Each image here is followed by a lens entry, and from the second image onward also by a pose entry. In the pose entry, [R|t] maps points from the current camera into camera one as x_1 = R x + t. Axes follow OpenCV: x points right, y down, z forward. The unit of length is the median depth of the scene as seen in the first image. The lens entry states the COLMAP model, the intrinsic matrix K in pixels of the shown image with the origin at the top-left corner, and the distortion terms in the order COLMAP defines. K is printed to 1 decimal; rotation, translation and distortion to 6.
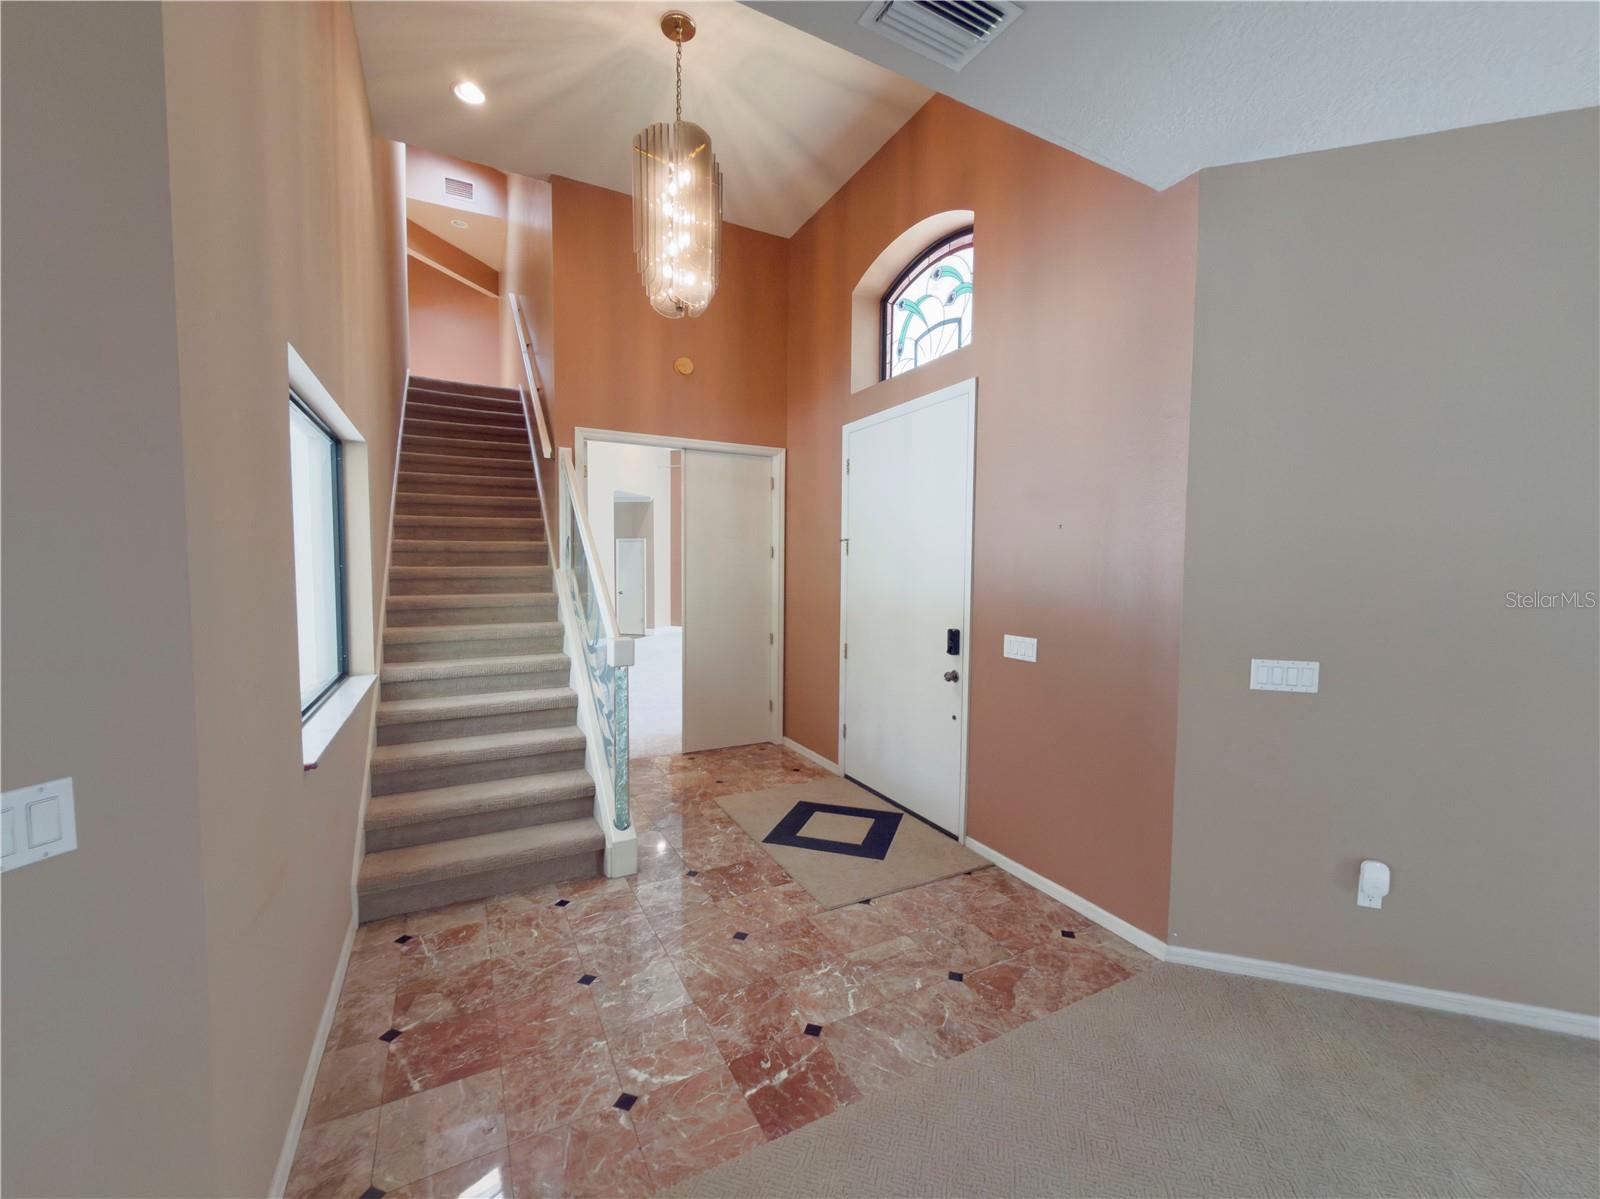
lens RADIAL K [[645.6, 0, 801.3], [0, 645.6, 602.0], [0, 0, 1]] dist [-0.000409, -0.000027]
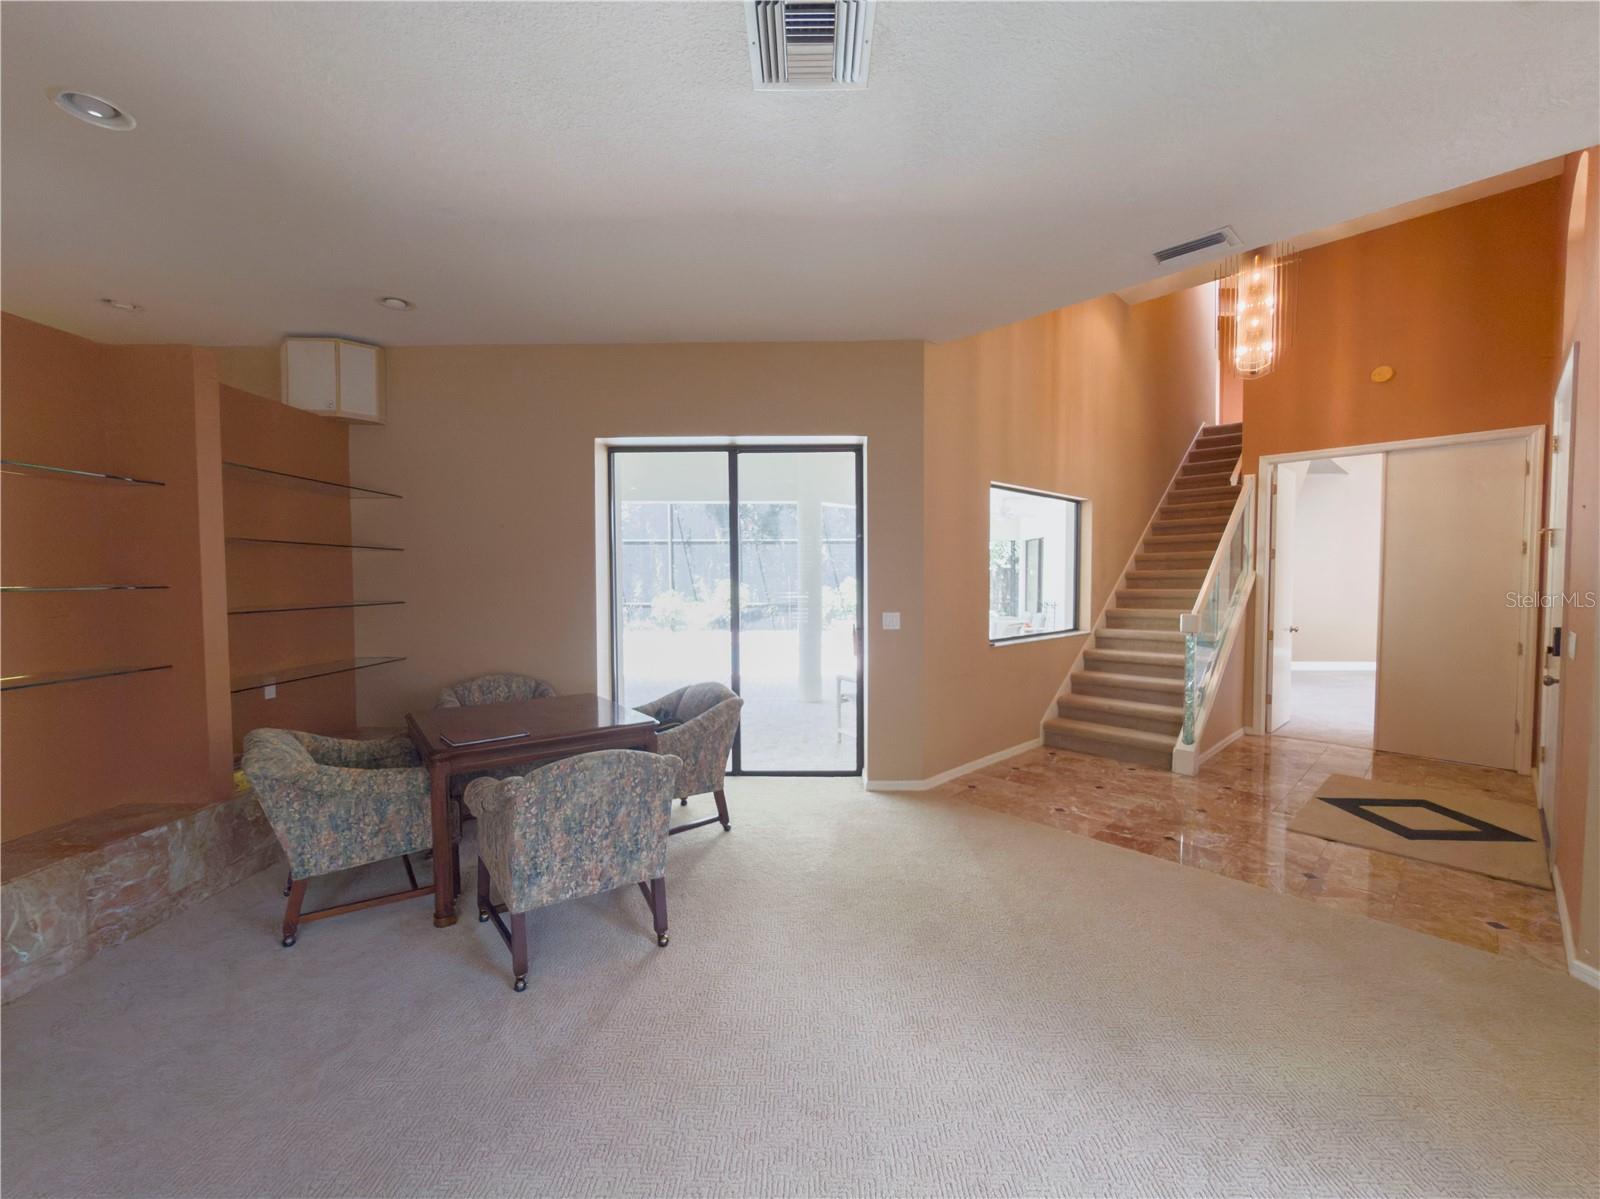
lens RADIAL K [[650.9, 0, 800.0], [0, 650.9, 599.5], [0, 0, 1]] dist [-0.000034, 0.000050]
pose [[0.271367, 0.024670, -0.962160, 0.853898], [-0.050990, 0.998636, 0.011225, 0.048890], [0.961124, 0.046014, 0.272255, -0.250972]]
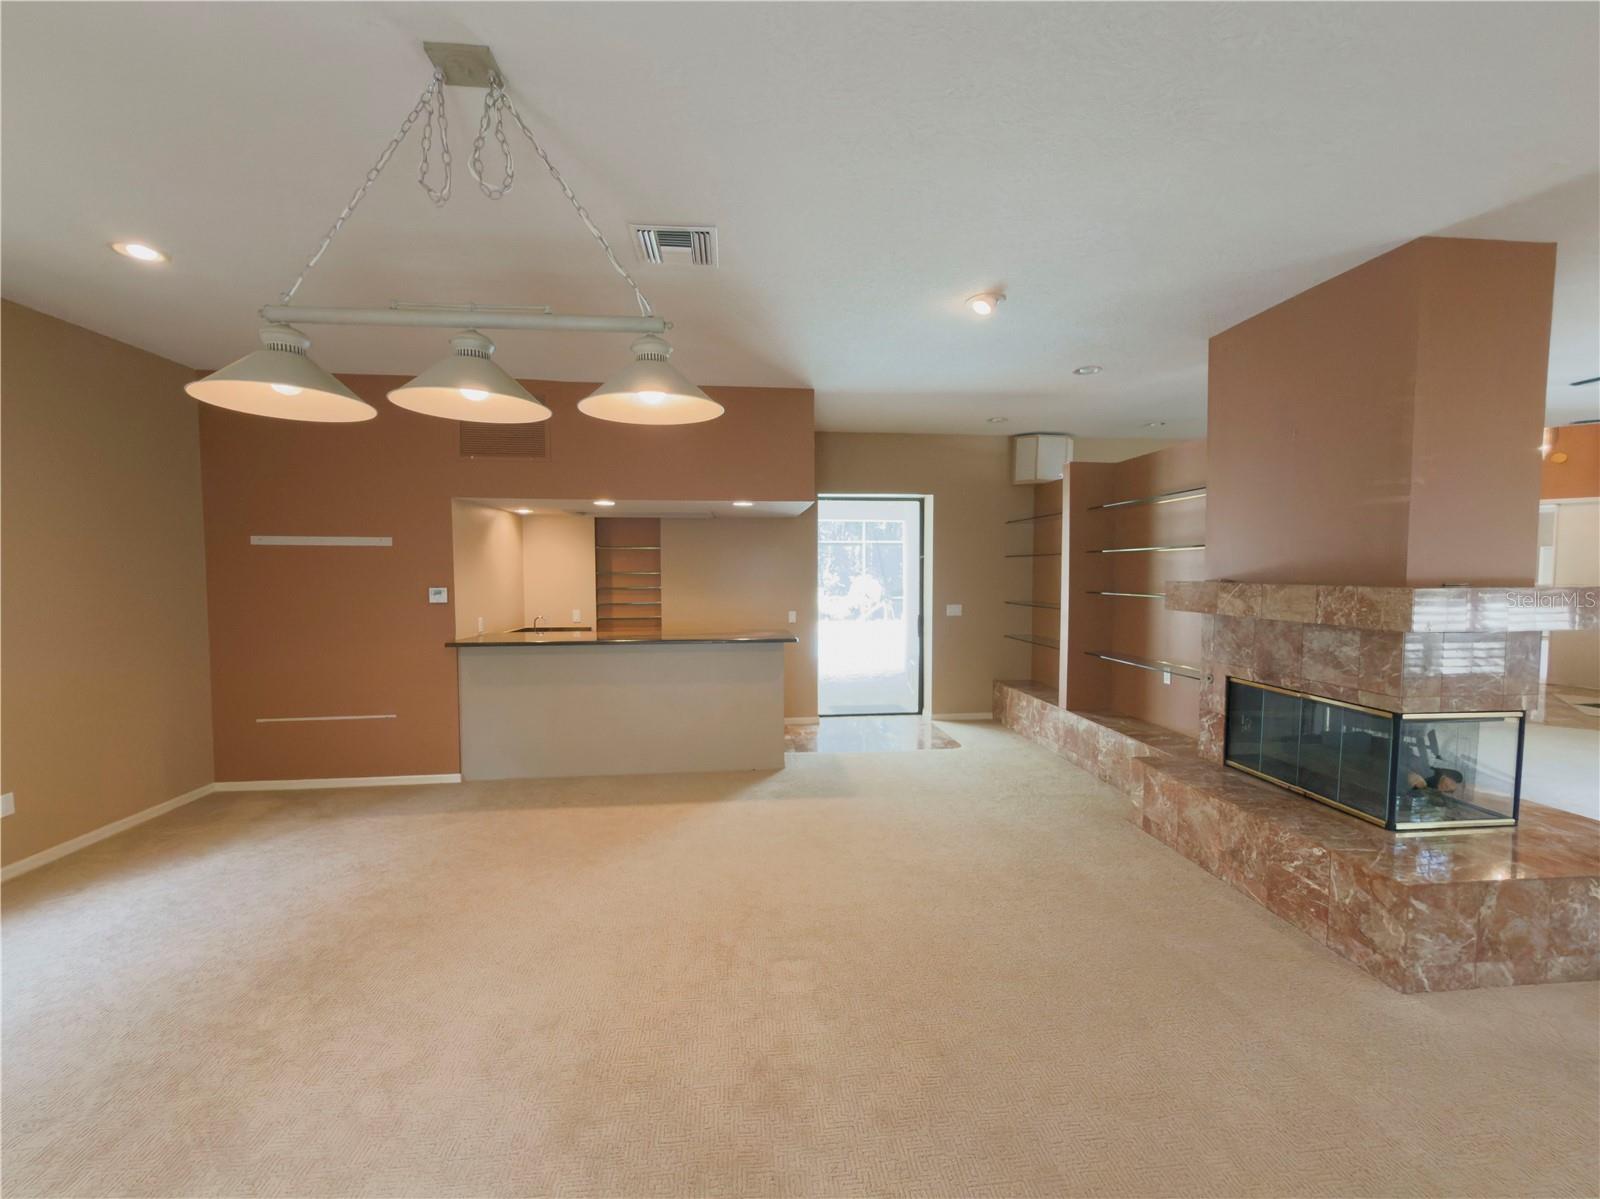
lens RADIAL K [[645.6, 0, 801.3], [0, 645.6, 602.0], [0, 0, 1]] dist [-0.000409, -0.000027]
pose [[0.385671, 0.035181, -0.921965, 0.936606], [-0.044811, 0.998808, 0.019368, 0.119796], [0.921548, 0.033845, 0.386788, -2.229518]]
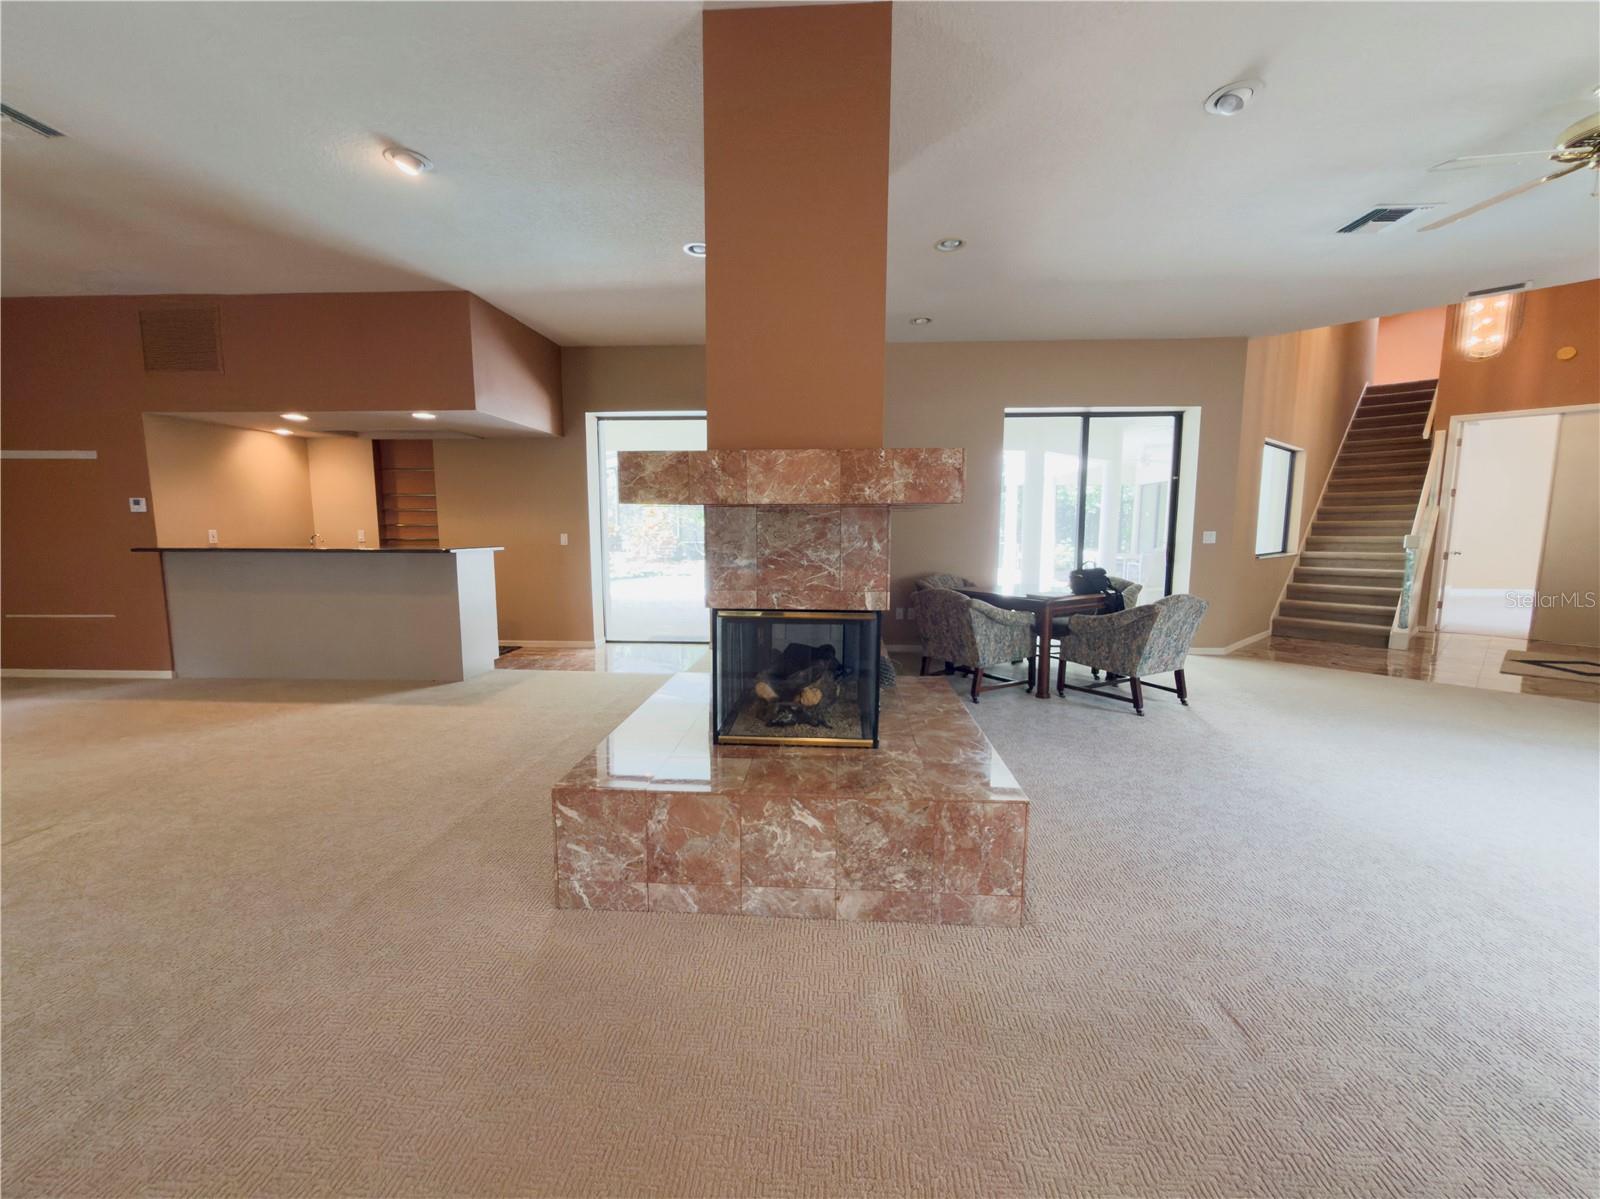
lens RADIAL K [[645.6, 0, 801.3], [0, 645.6, 602.0], [0, 0, 1]] dist [-0.000409, -0.000027]
pose [[0.238257, 0.108234, -0.965152, 1.179374], [-0.054003, 0.993710, 0.098106, 0.160923], [0.969700, 0.028747, 0.242603, -1.288376]]
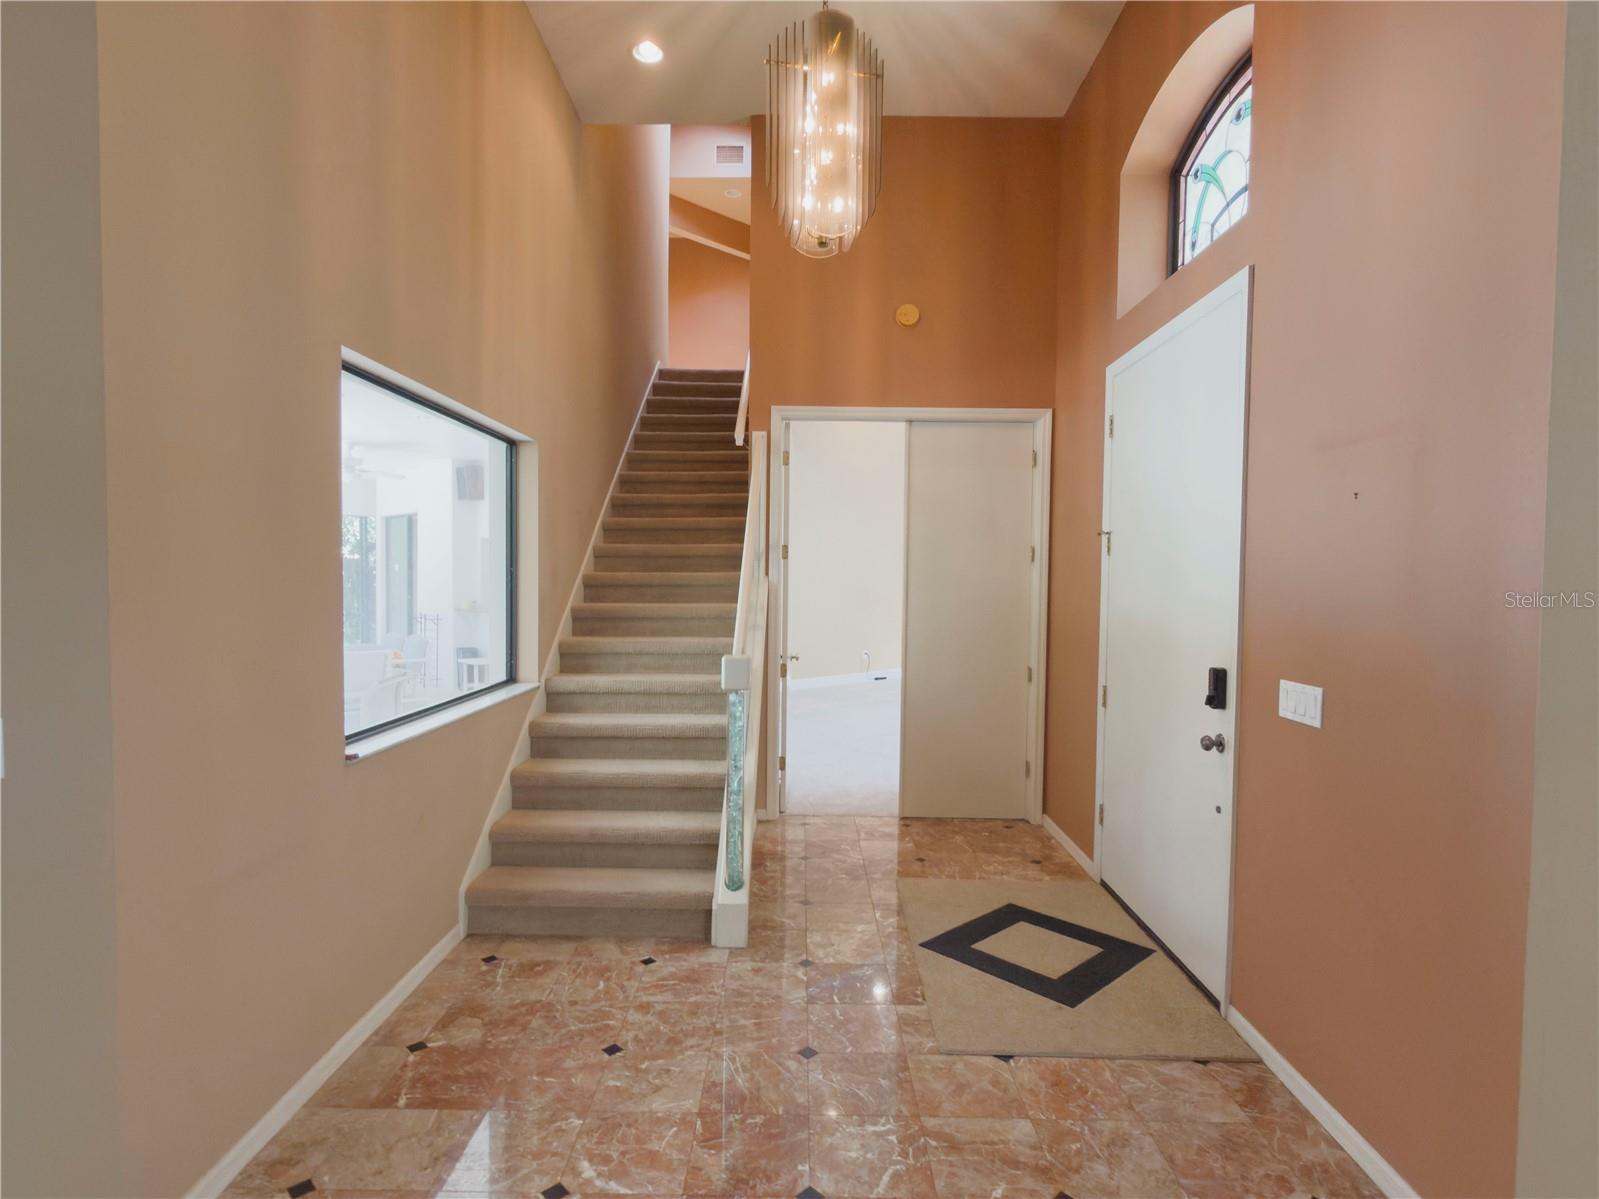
lens RADIAL K [[842.4, 0, 797.2], [0, 842.4, 605.2], [0, 0, 1]] dist [-0.000774, 0.001500]
pose [[0.878731, 0.018239, -0.476968, 0.280018], [-0.031455, 0.999310, -0.019737, 0.010412], [0.476279, 0.032346, 0.878699, 0.086384]]
